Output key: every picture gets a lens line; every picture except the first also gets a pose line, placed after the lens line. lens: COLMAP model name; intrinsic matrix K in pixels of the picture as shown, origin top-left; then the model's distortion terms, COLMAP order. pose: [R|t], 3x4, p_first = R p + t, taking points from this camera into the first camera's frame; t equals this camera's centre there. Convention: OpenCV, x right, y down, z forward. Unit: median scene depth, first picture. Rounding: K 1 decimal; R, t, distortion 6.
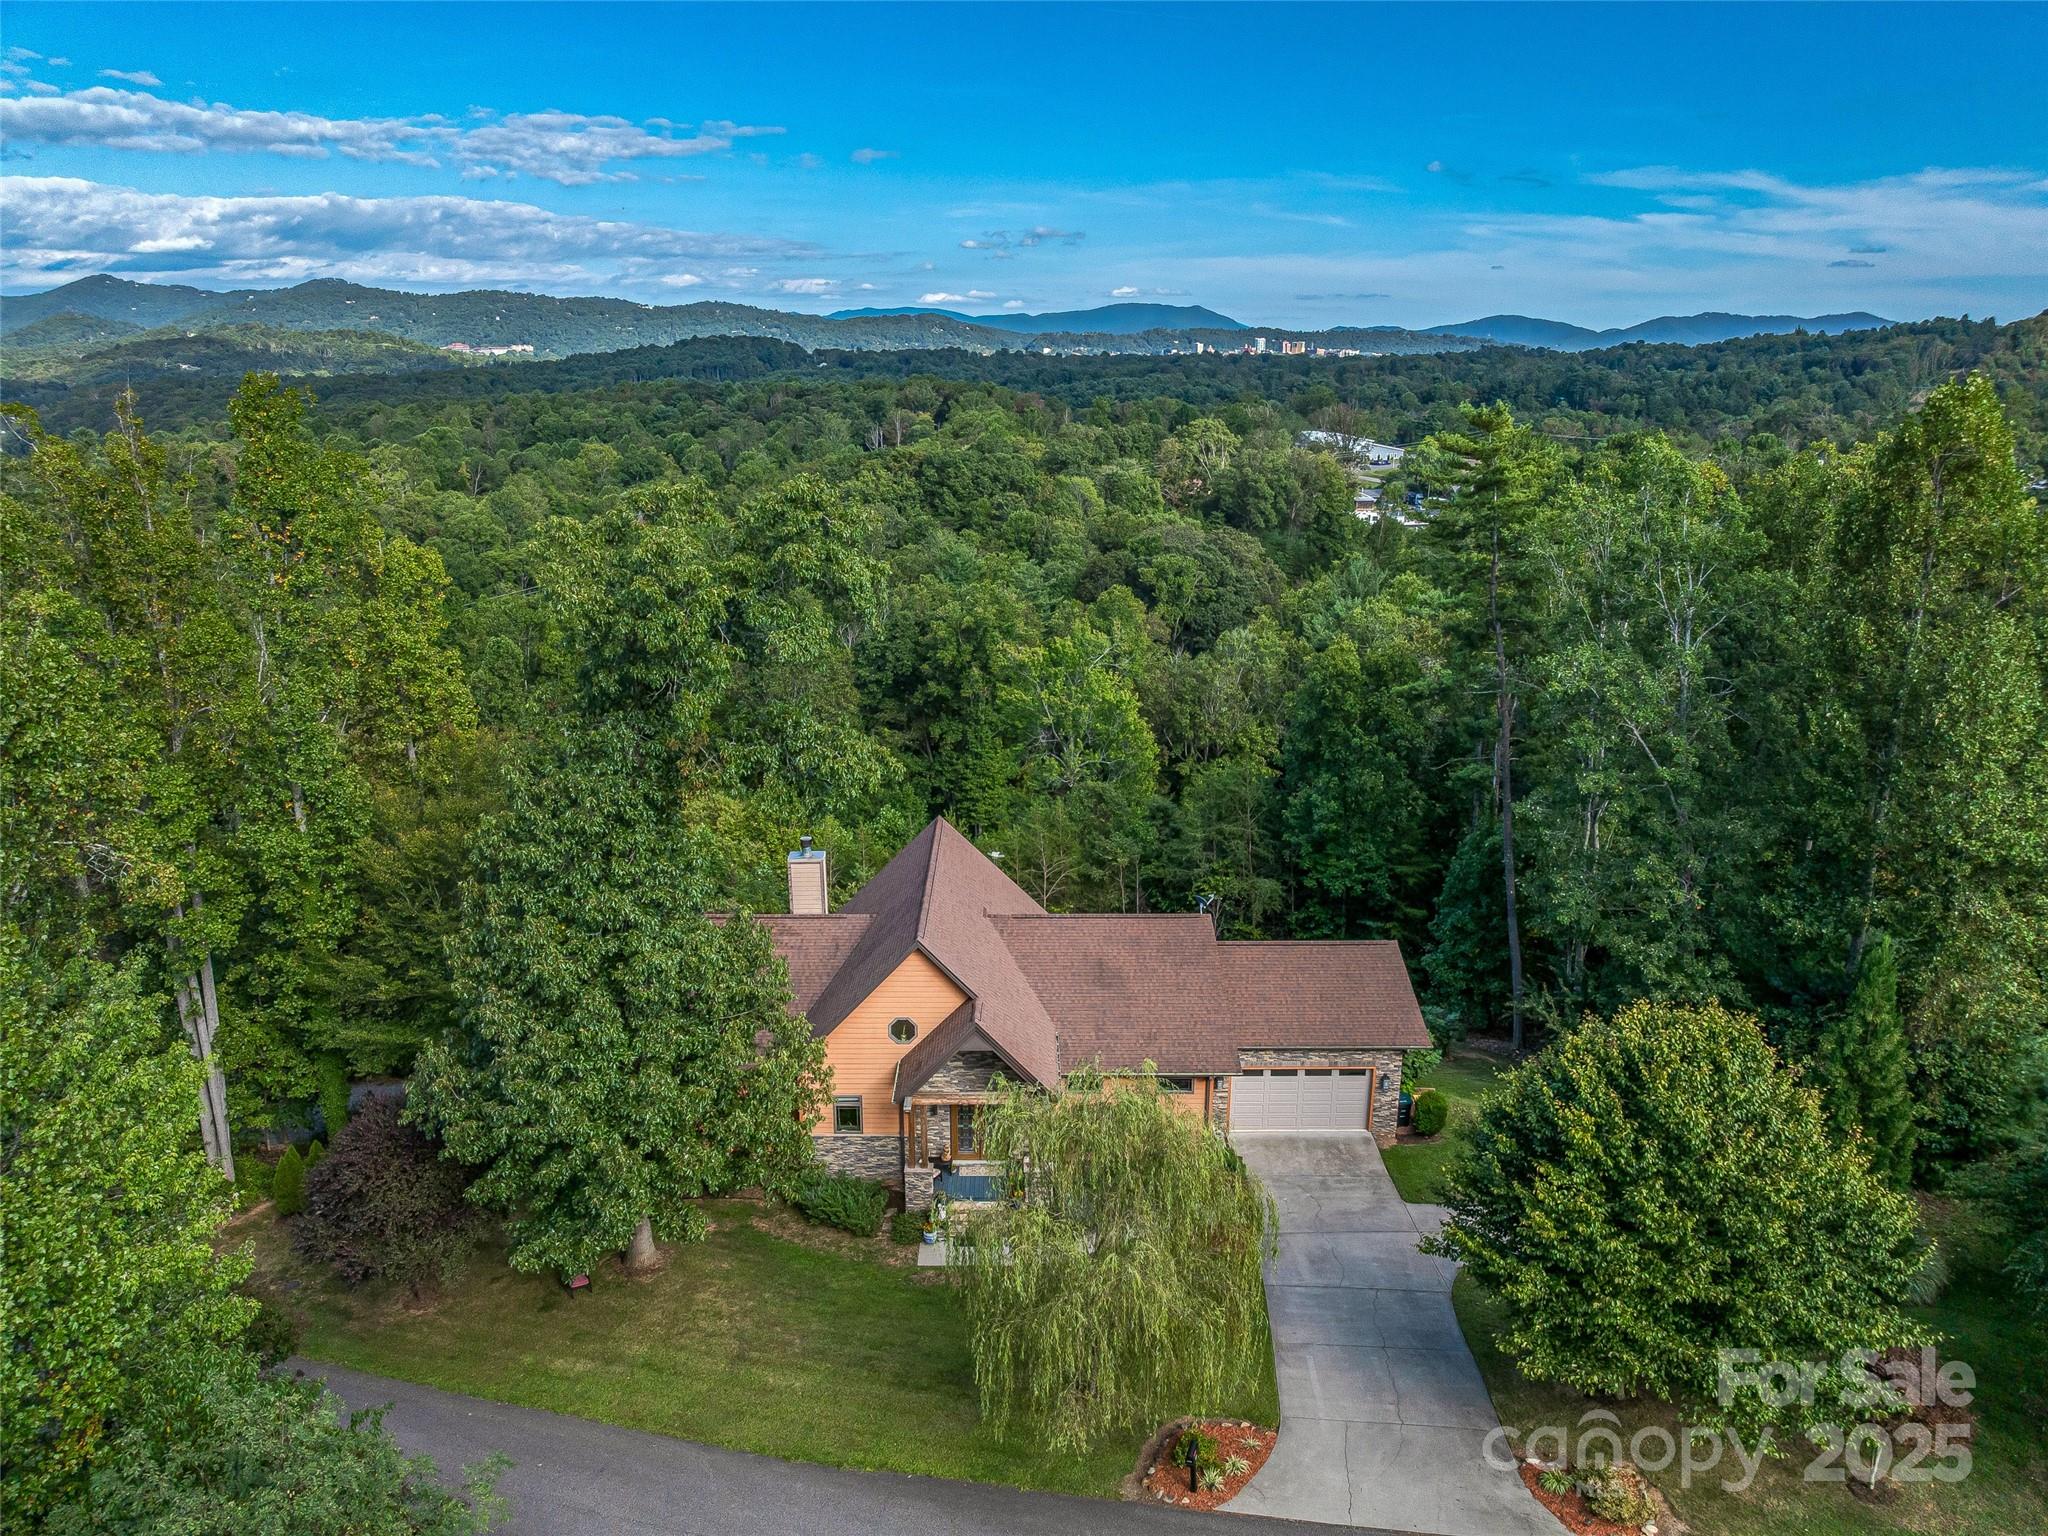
lens RADIAL K [[1437.6, 0, 1024.0], [0, 1437.6, 768.0], [0, 0, 1]] dist [-0.039729, -0.000665]
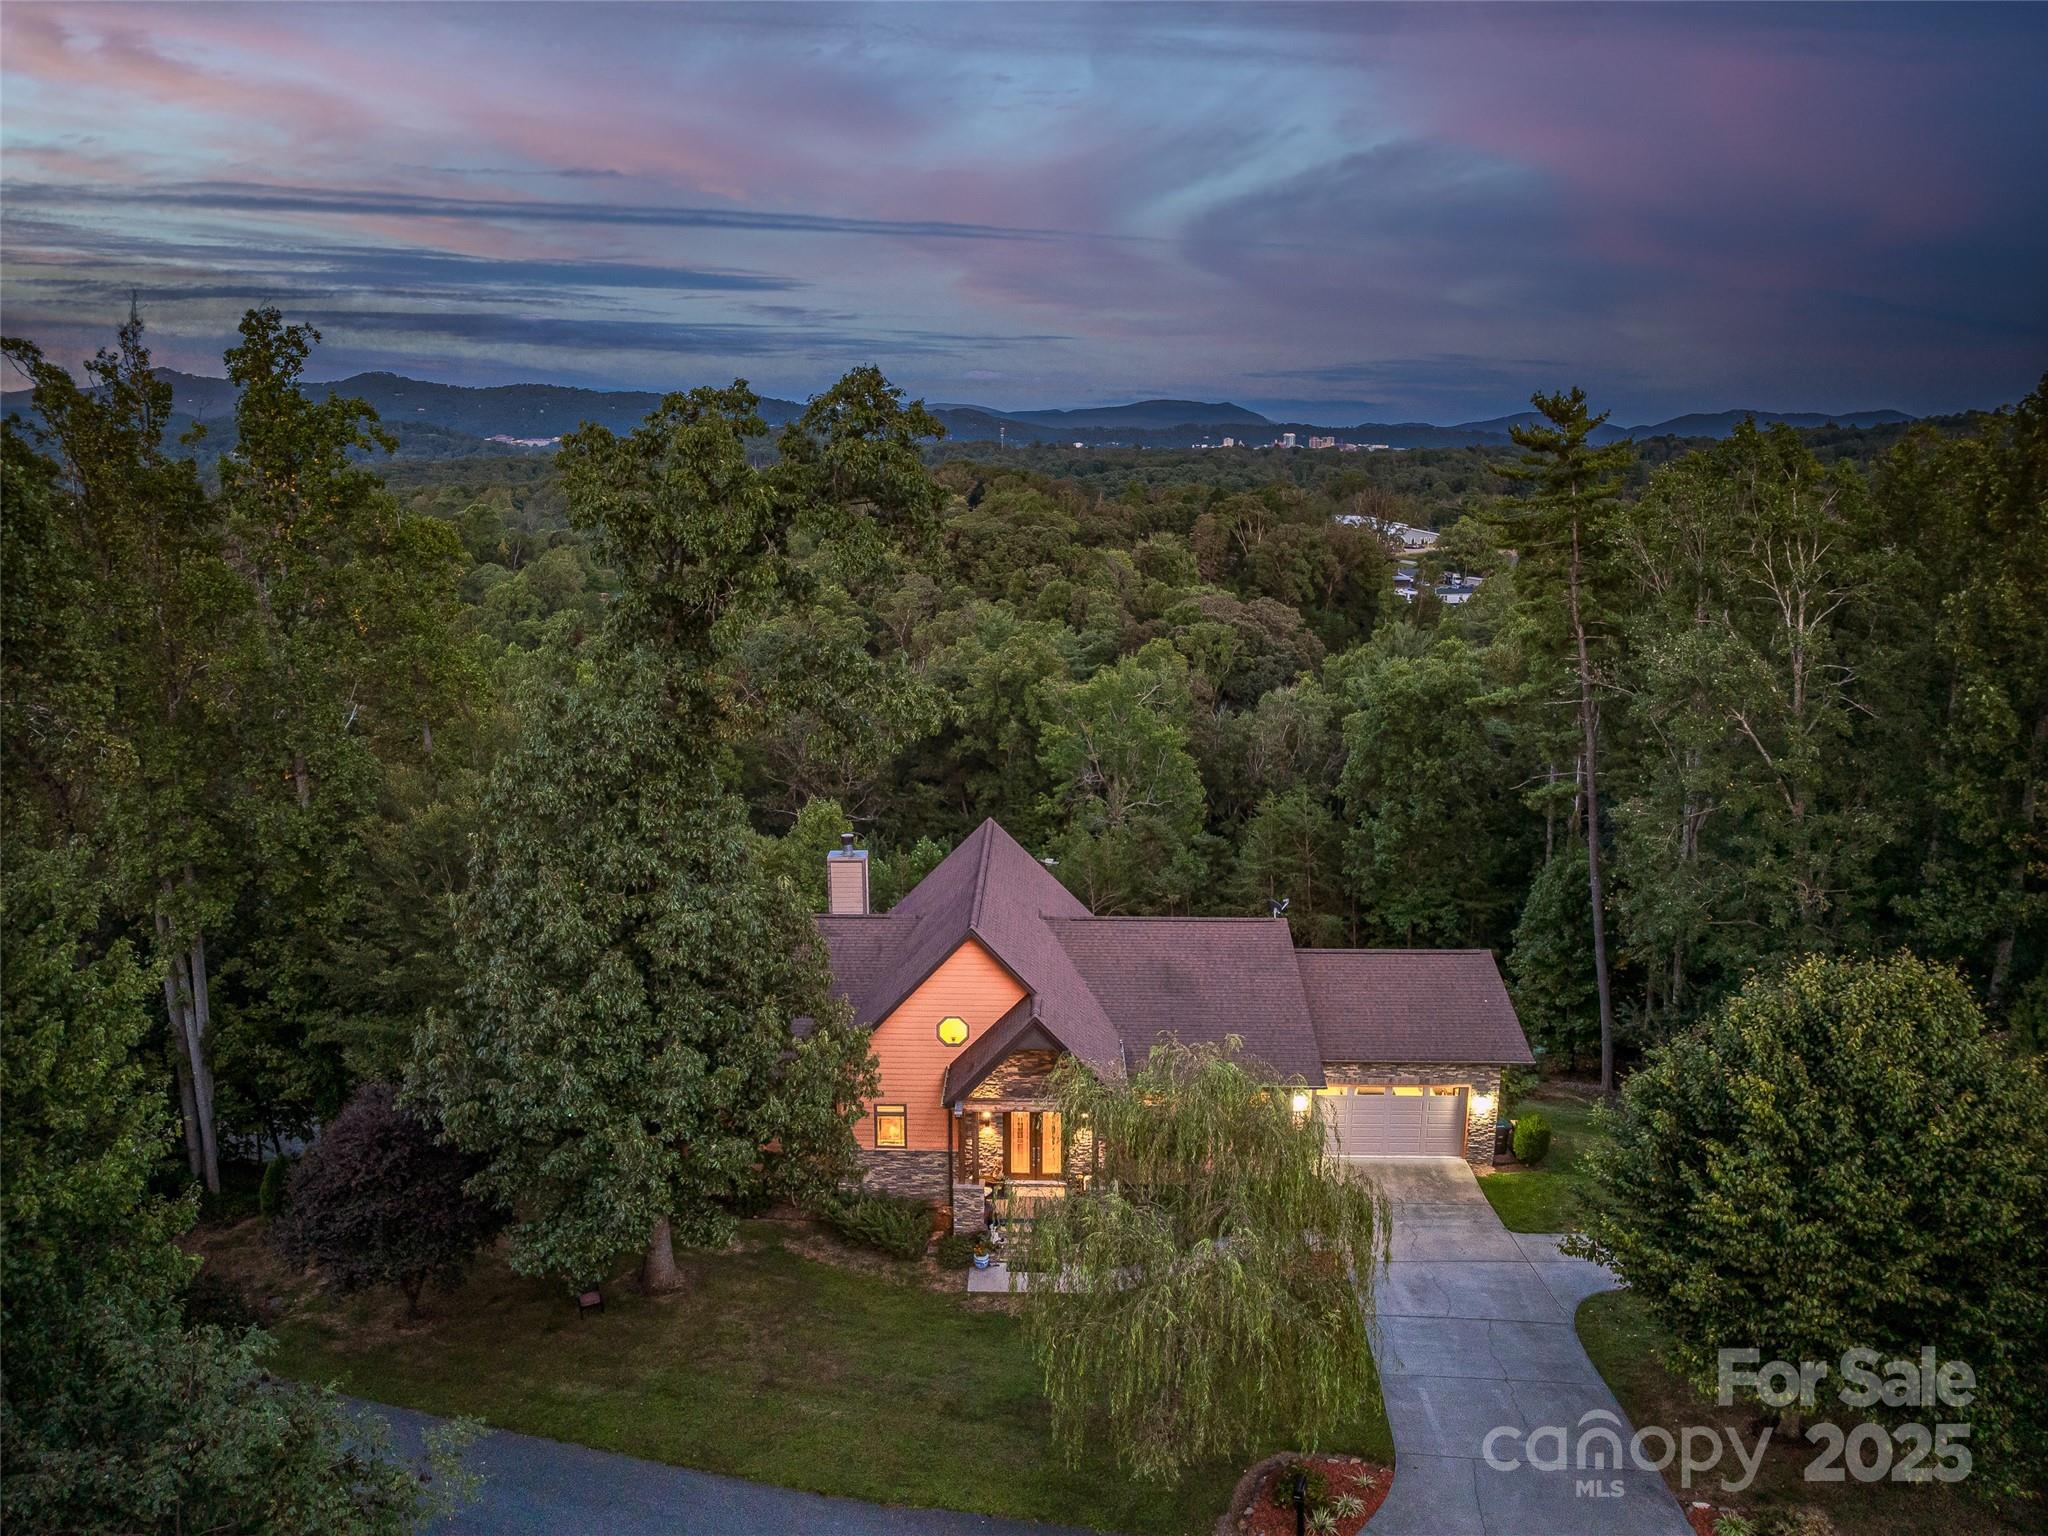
lens RADIAL K [[1436.9, 0, 1024.0], [0, 1436.9, 768.0], [0, 0, 1]] dist [-0.037147, 0.007641]
pose [[0.999763, 0.007289, -0.020508, -0.021946], [-0.008556, 0.998015, -0.062393, 0.073615], [0.020012, 0.062554, 0.997841, 0.084561]]
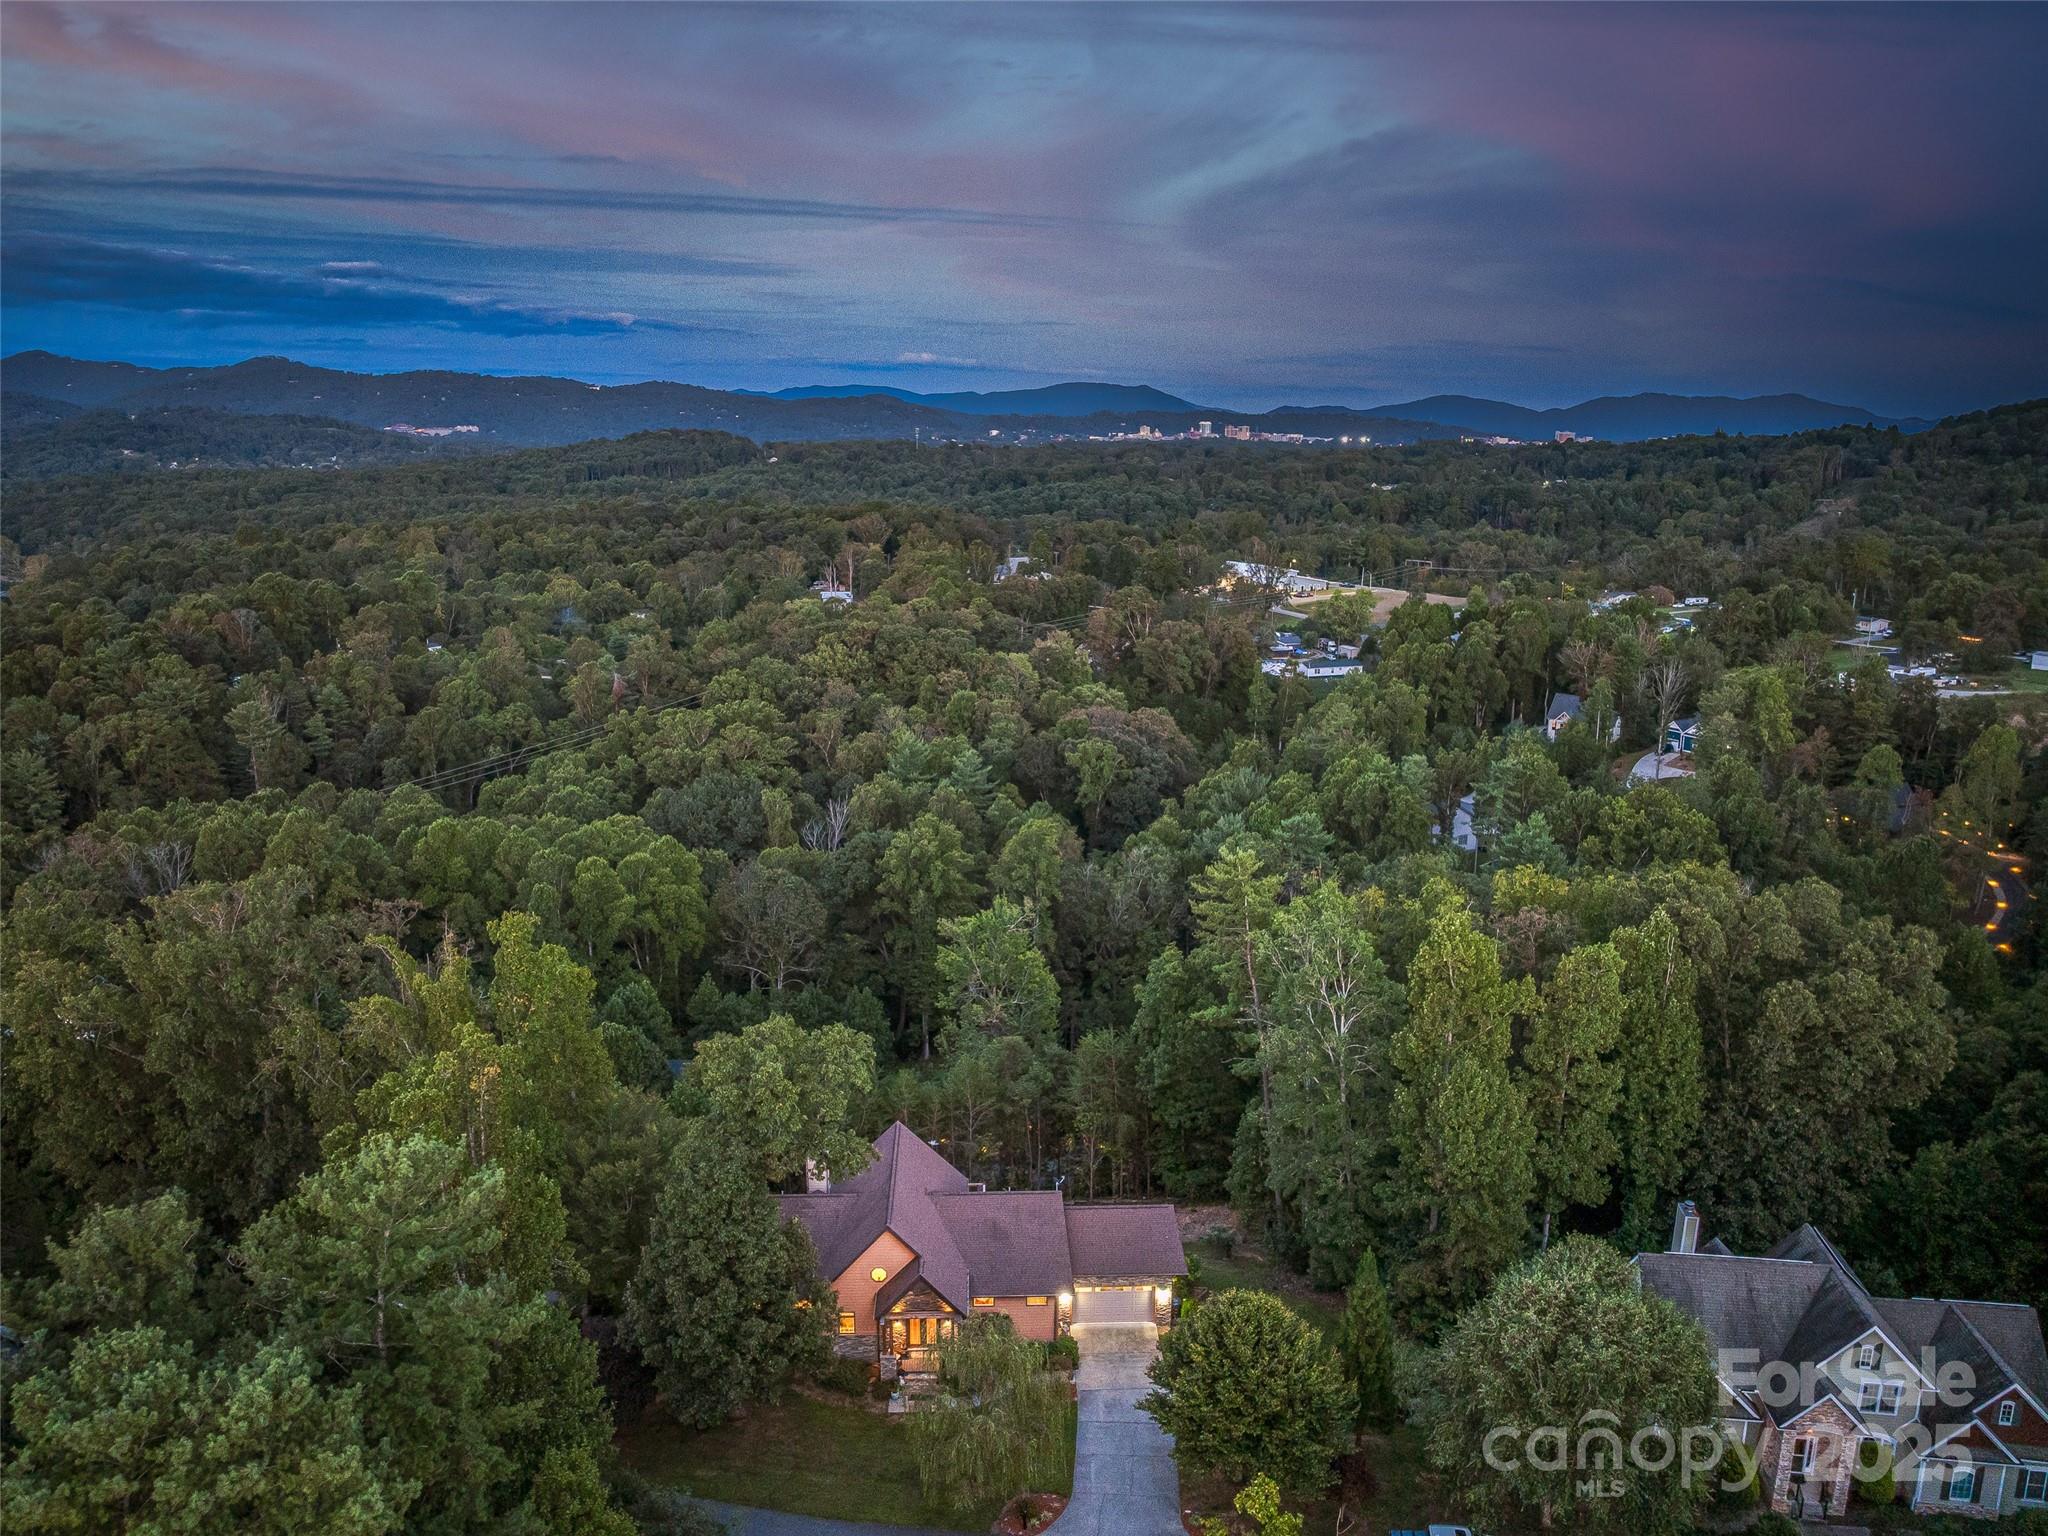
lens RADIAL K [[1455.6, 0, 1031.6], [0, 1455.6, 768.8], [0, 0, 1]] dist [-0.033438, -0.002137]
pose [[0.999195, -0.002525, 0.040030, 0.033451], [0.004597, 0.998650, -0.051733, -0.347111], [-0.039846, 0.051875, 0.997858, -0.819382]]
